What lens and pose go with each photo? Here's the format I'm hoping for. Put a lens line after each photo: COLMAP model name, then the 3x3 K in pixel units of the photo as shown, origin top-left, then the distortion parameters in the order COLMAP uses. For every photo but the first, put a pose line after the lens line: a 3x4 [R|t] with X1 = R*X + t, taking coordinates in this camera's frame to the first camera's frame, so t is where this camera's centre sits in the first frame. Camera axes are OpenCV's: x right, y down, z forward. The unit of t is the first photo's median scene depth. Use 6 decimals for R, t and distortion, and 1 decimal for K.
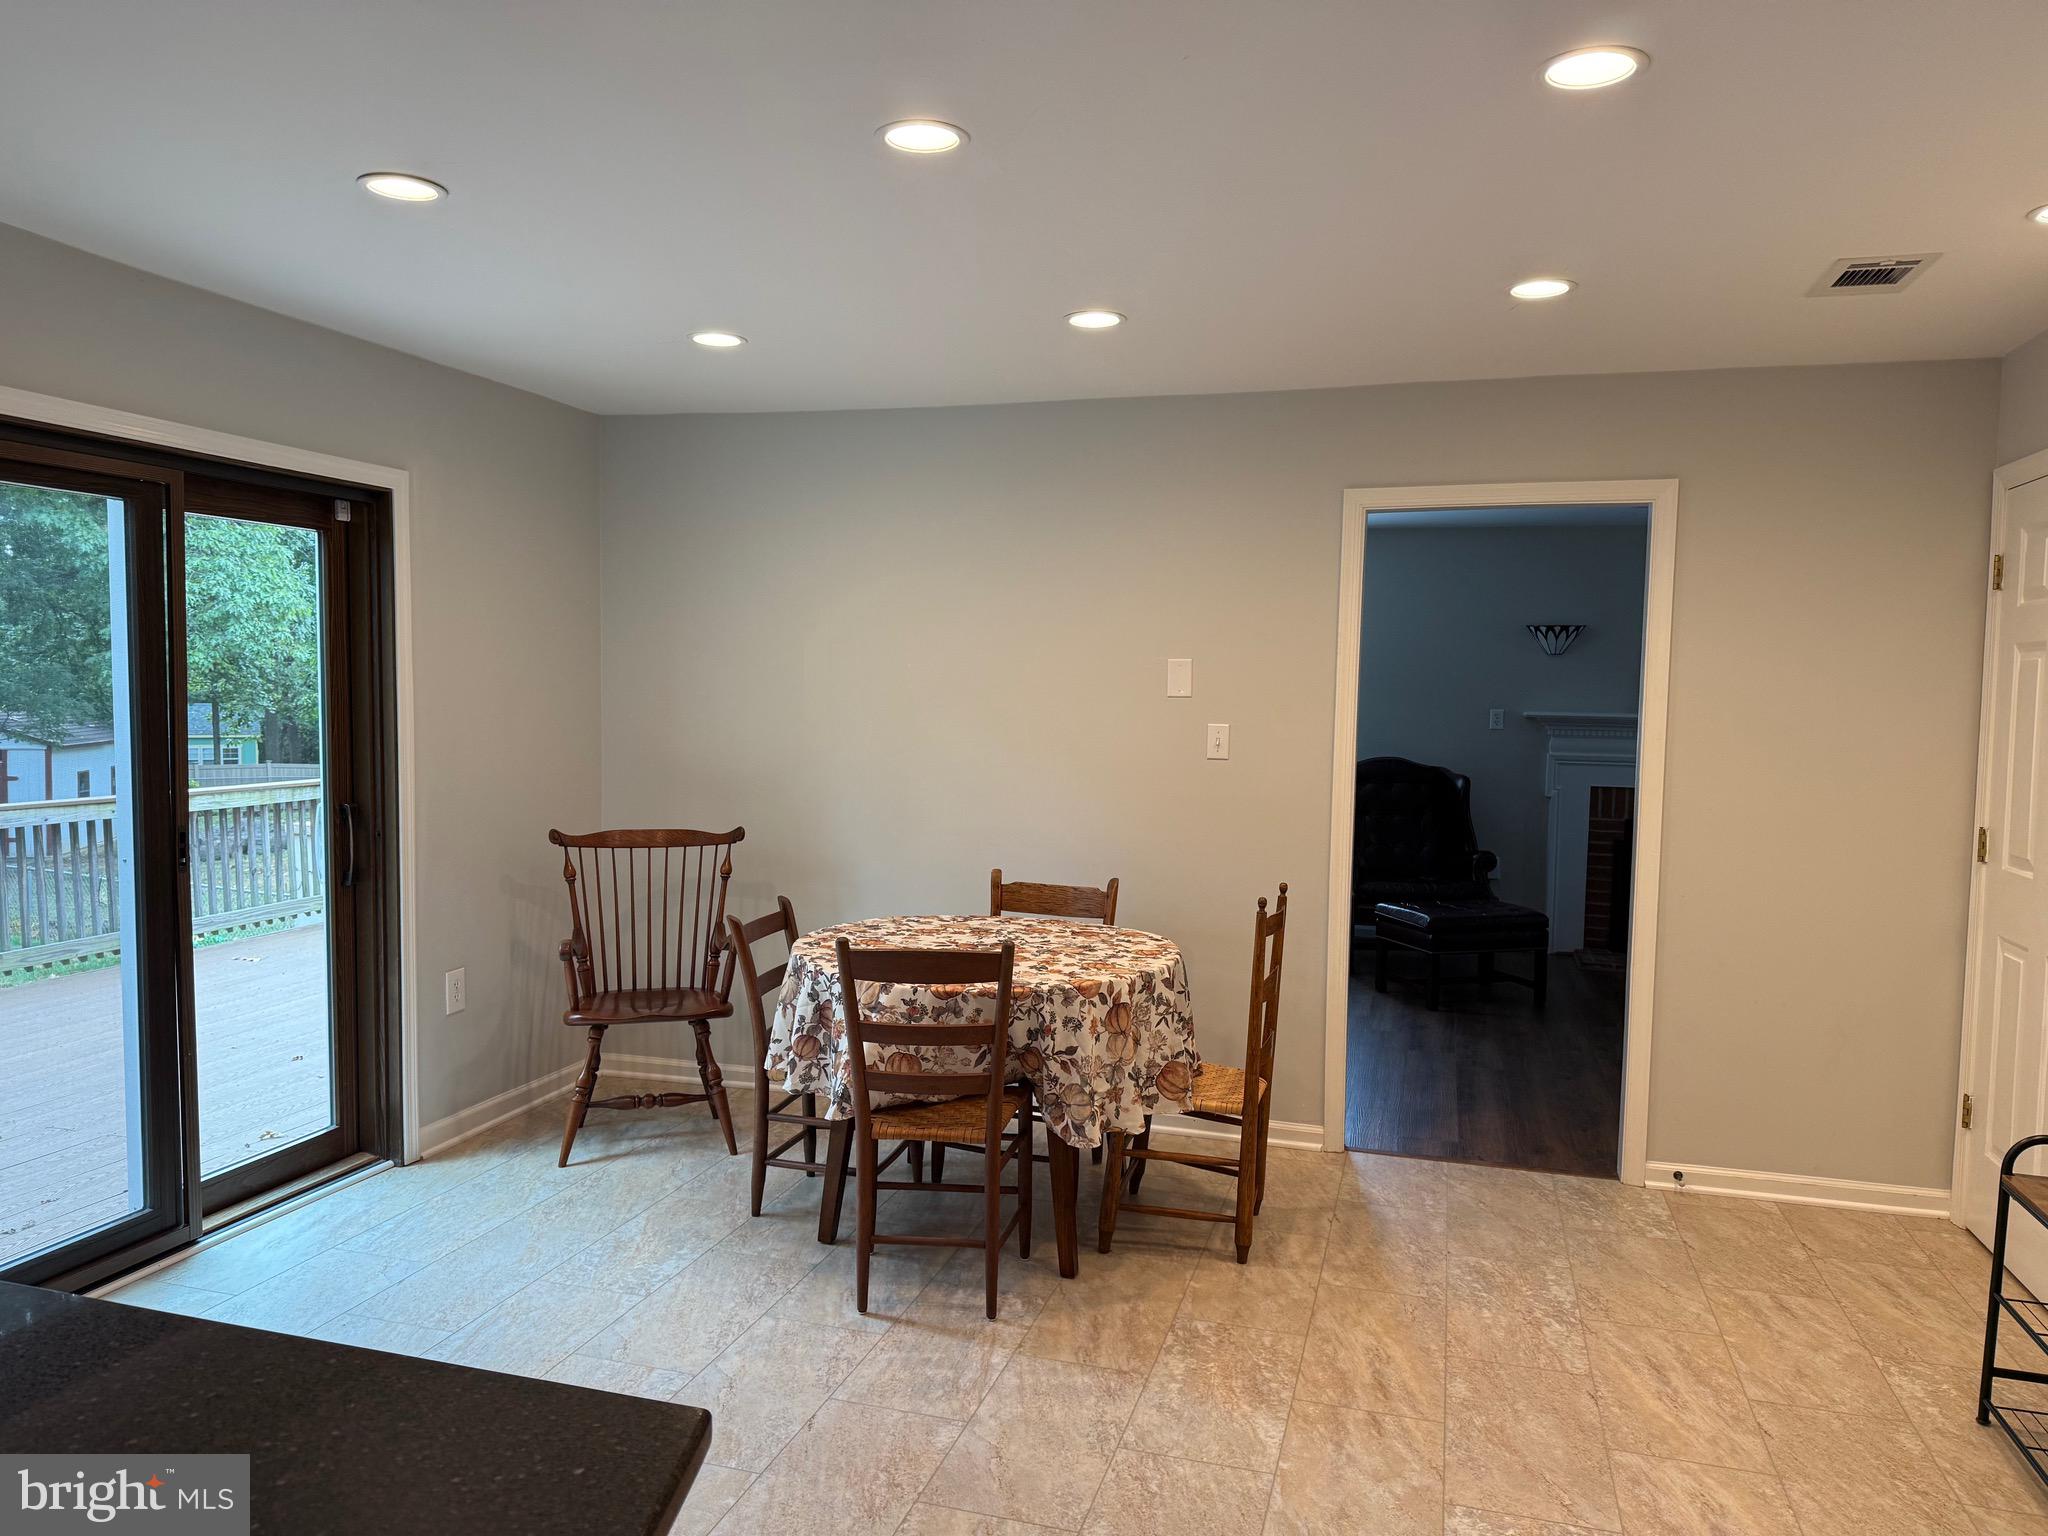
lens RADIAL K [[1432.8, 0, 1027.3], [0, 1432.8, 764.7], [0, 0, 1]] dist [0.068424, -0.059390]
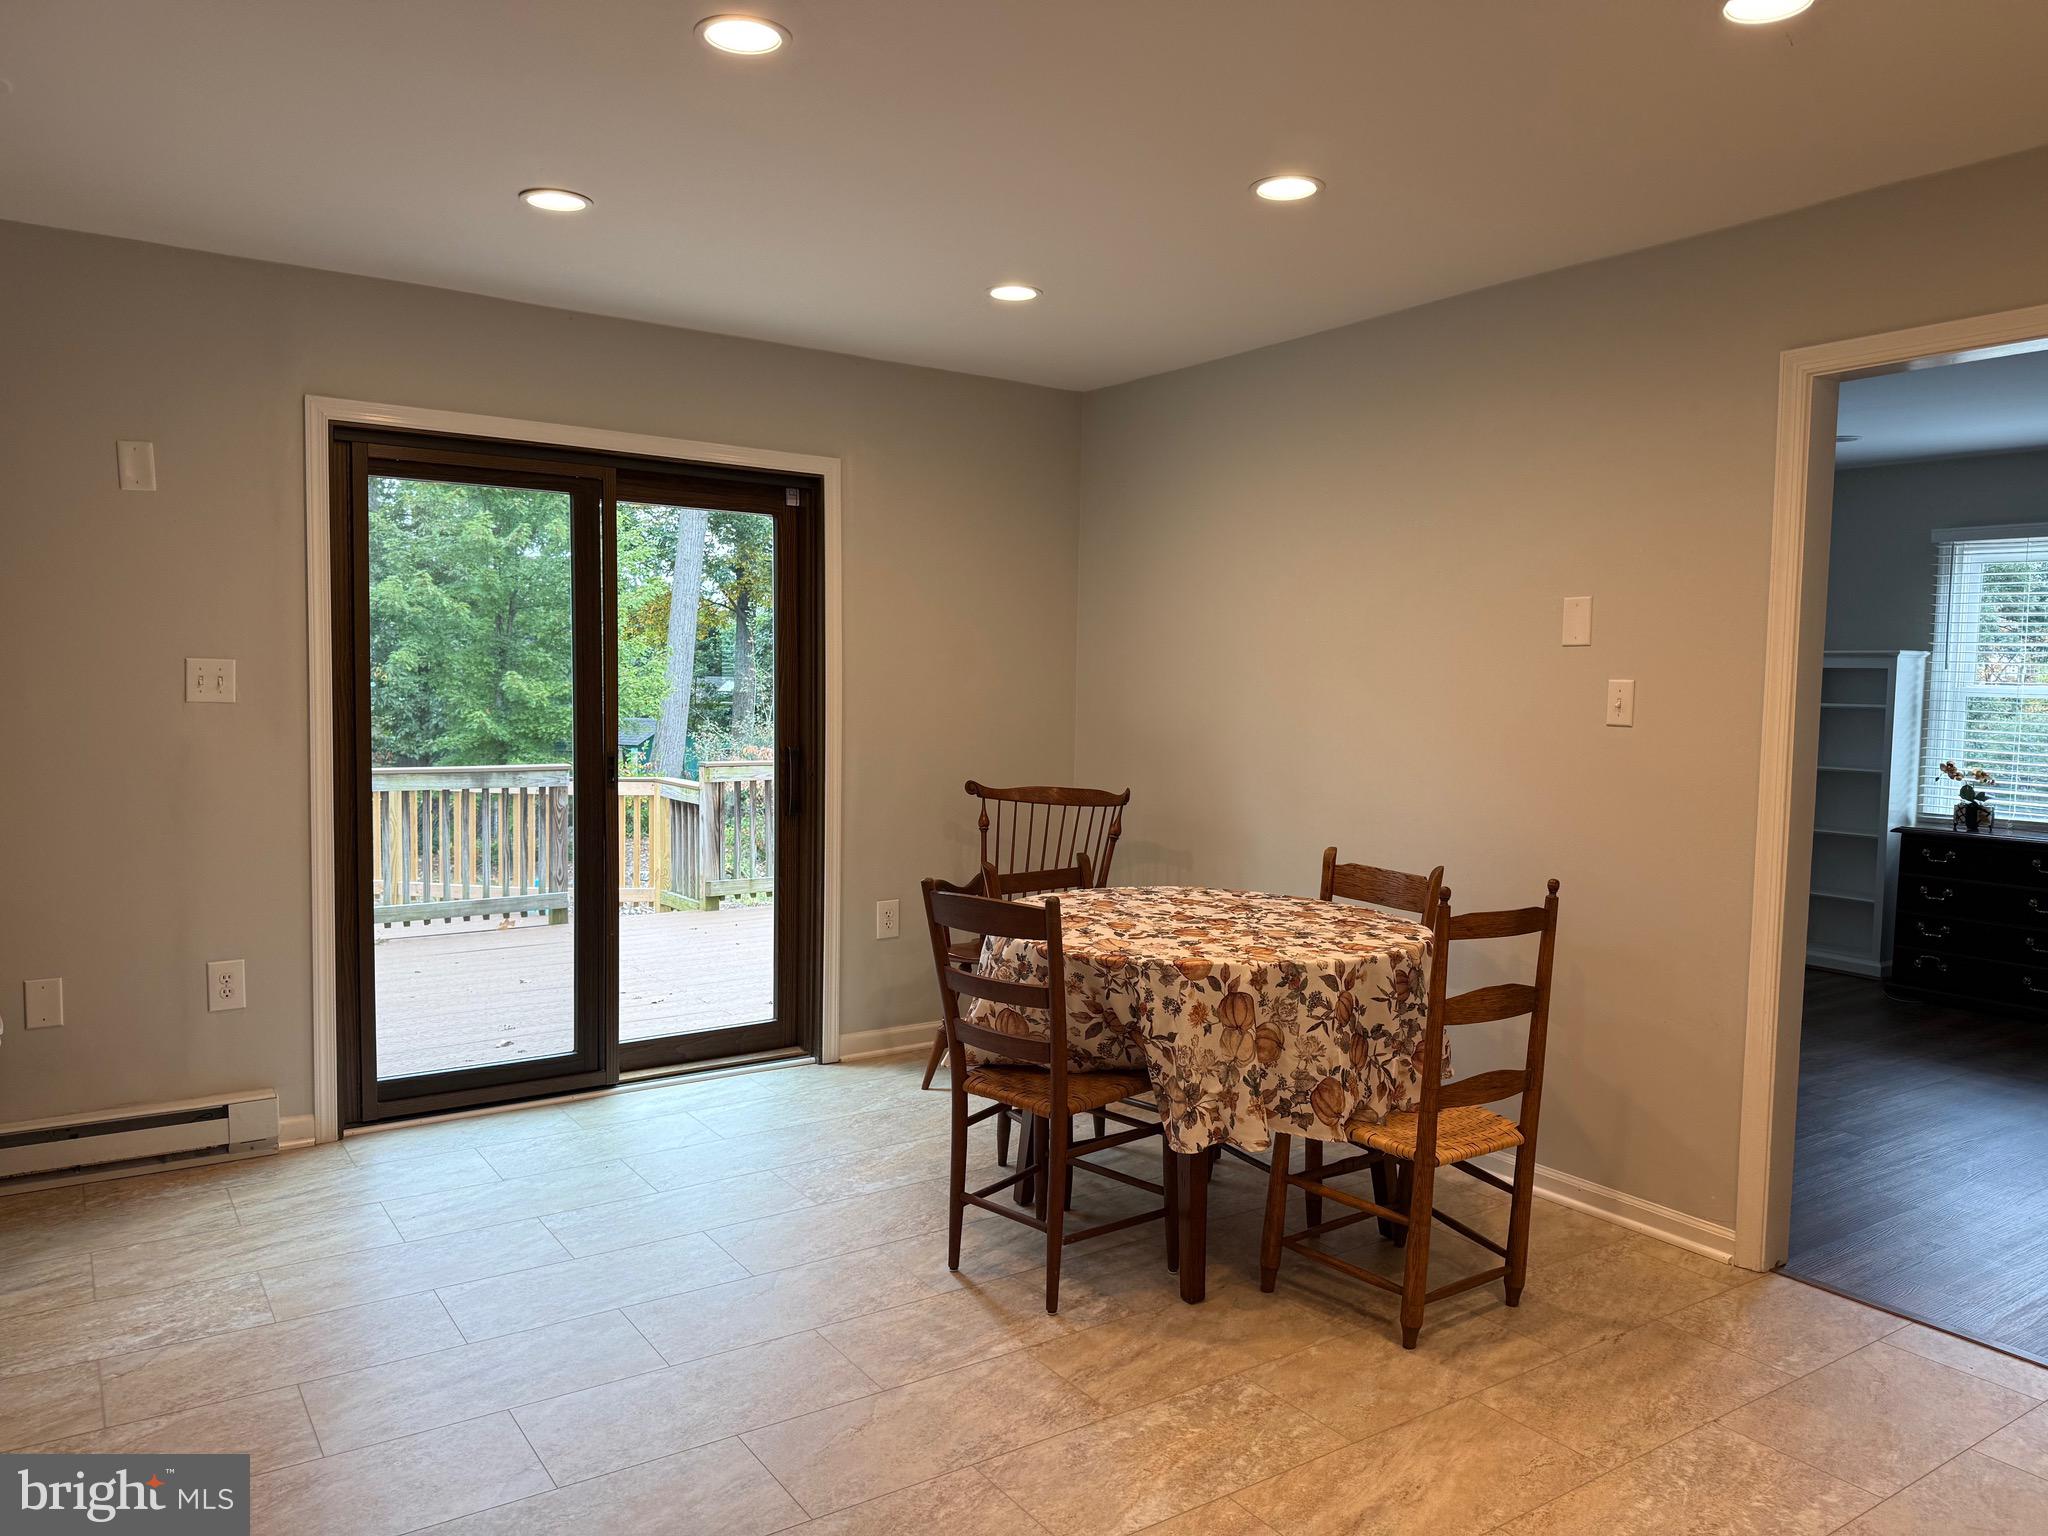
lens RADIAL K [[1432.8, 0, 1045.6], [0, 1432.8, 770.9], [0, 0, 1]] dist [0.068424, -0.059390]
pose [[0.782795, 0.038253, -0.621103, 0.482212], [-0.039607, 0.999148, 0.011619, 0.029202], [0.621019, 0.015505, 0.783642, 0.254997]]
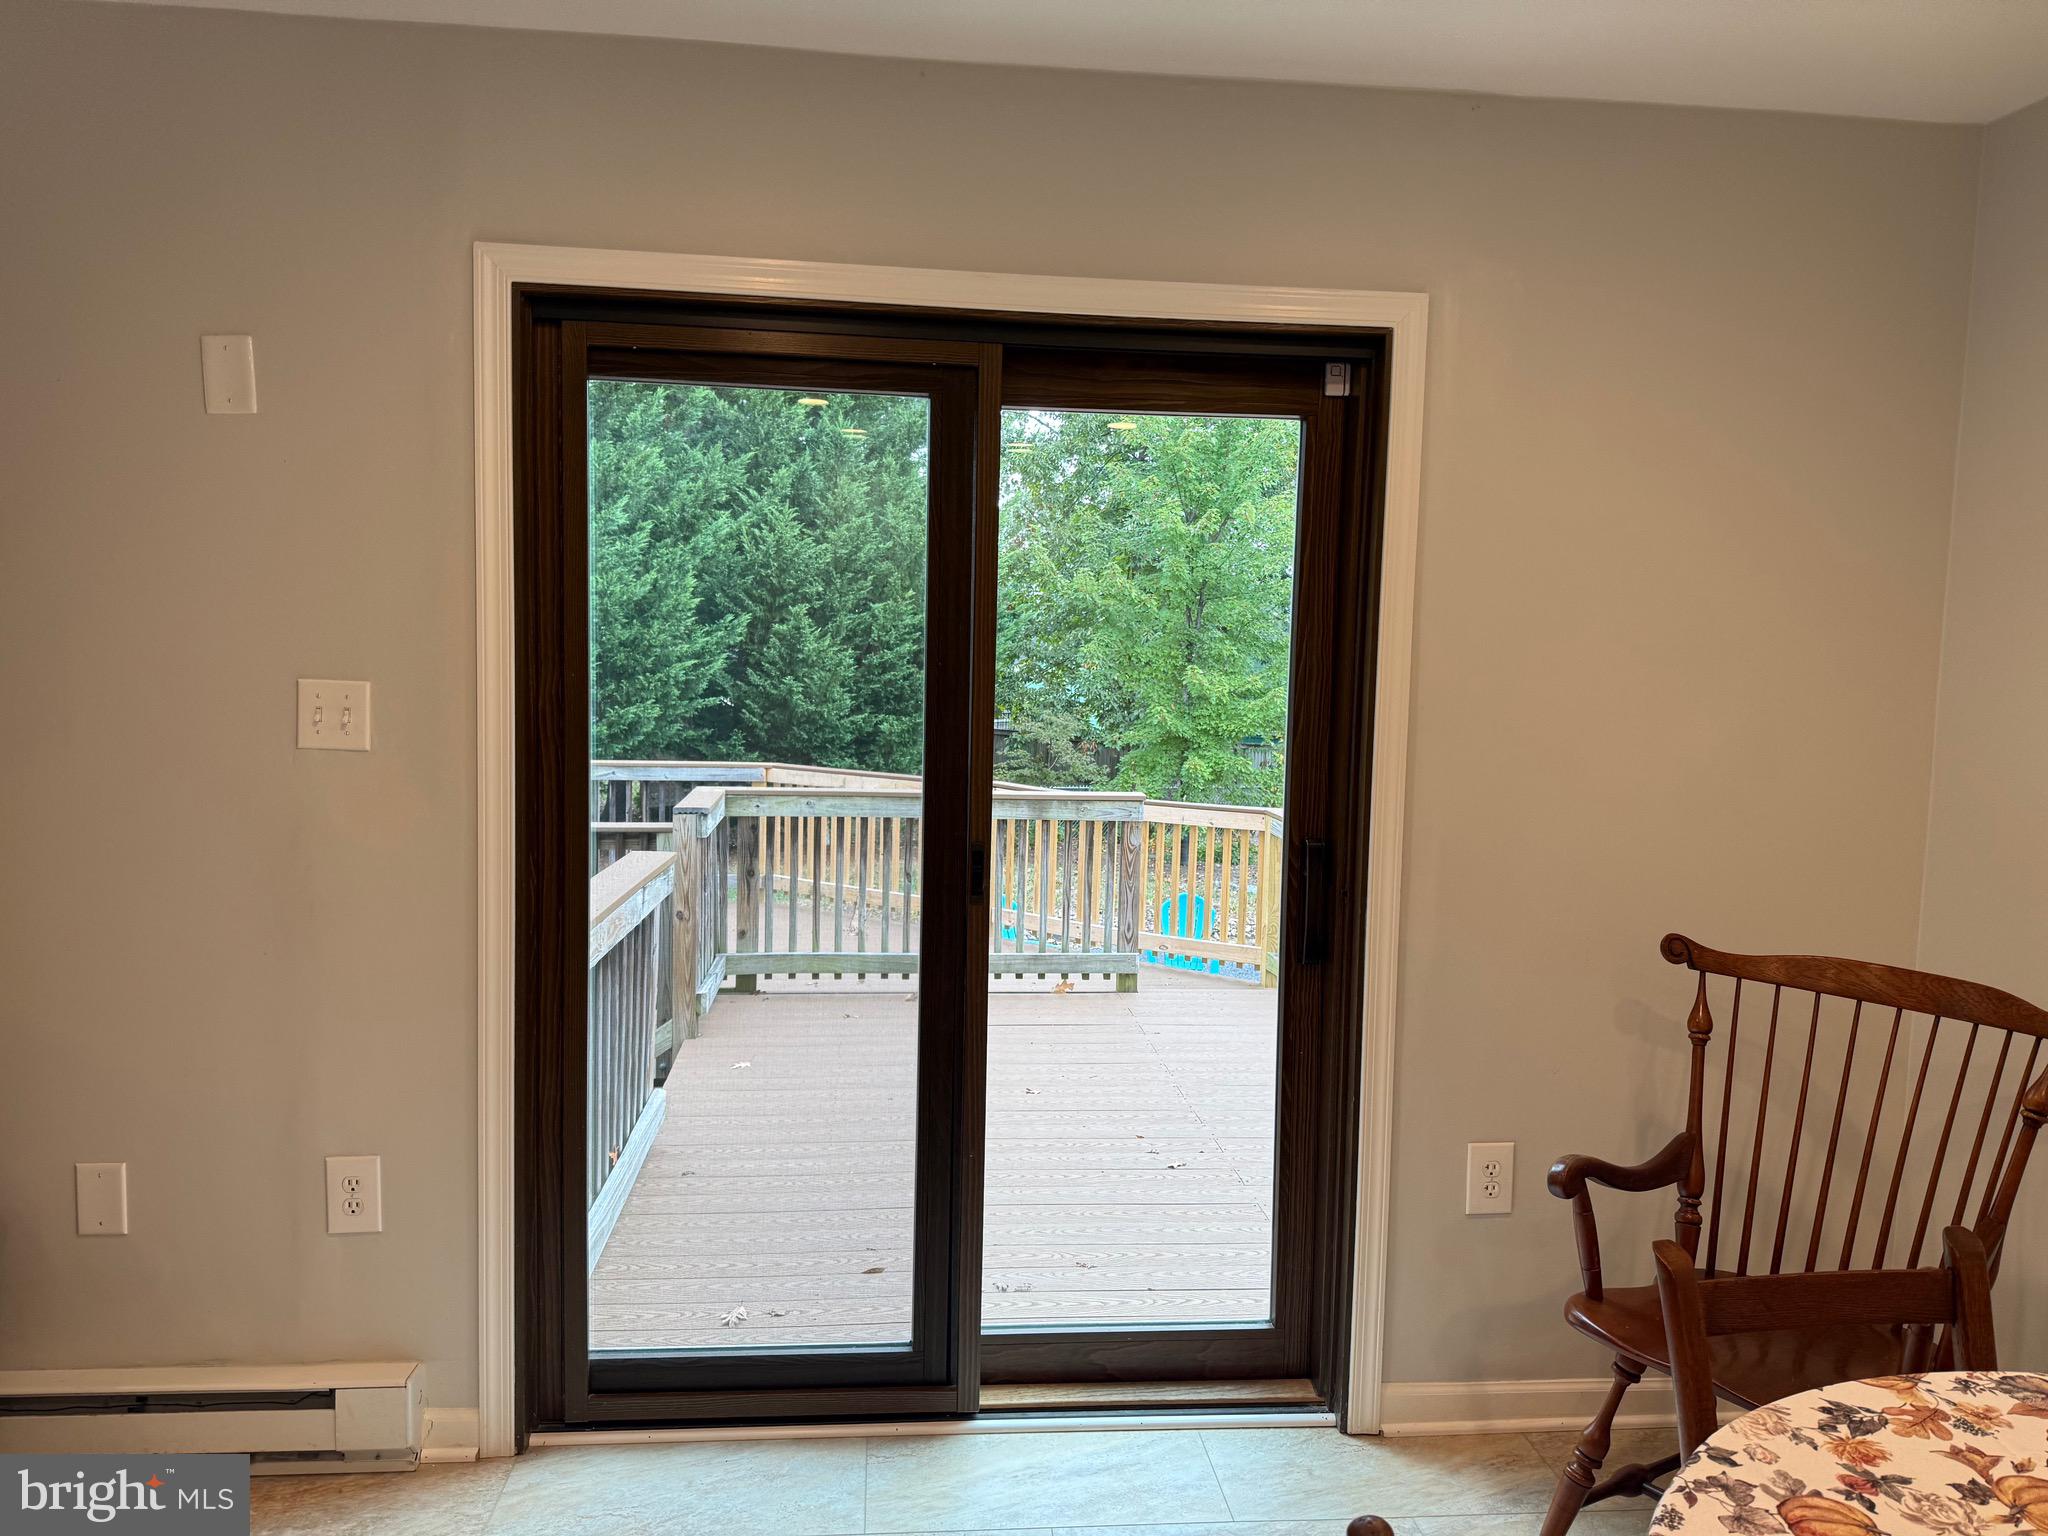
lens RADIAL K [[1432.8, 0, 1024.3], [0, 1432.8, 767.7], [0, 0, 1]] dist [0.068424, -0.059390]
pose [[0.375910, 0.071243, -0.923913, 0.083544], [-0.073432, 0.996195, 0.046939, -0.029444], [0.923742, 0.050200, 0.379711, 0.740775]]
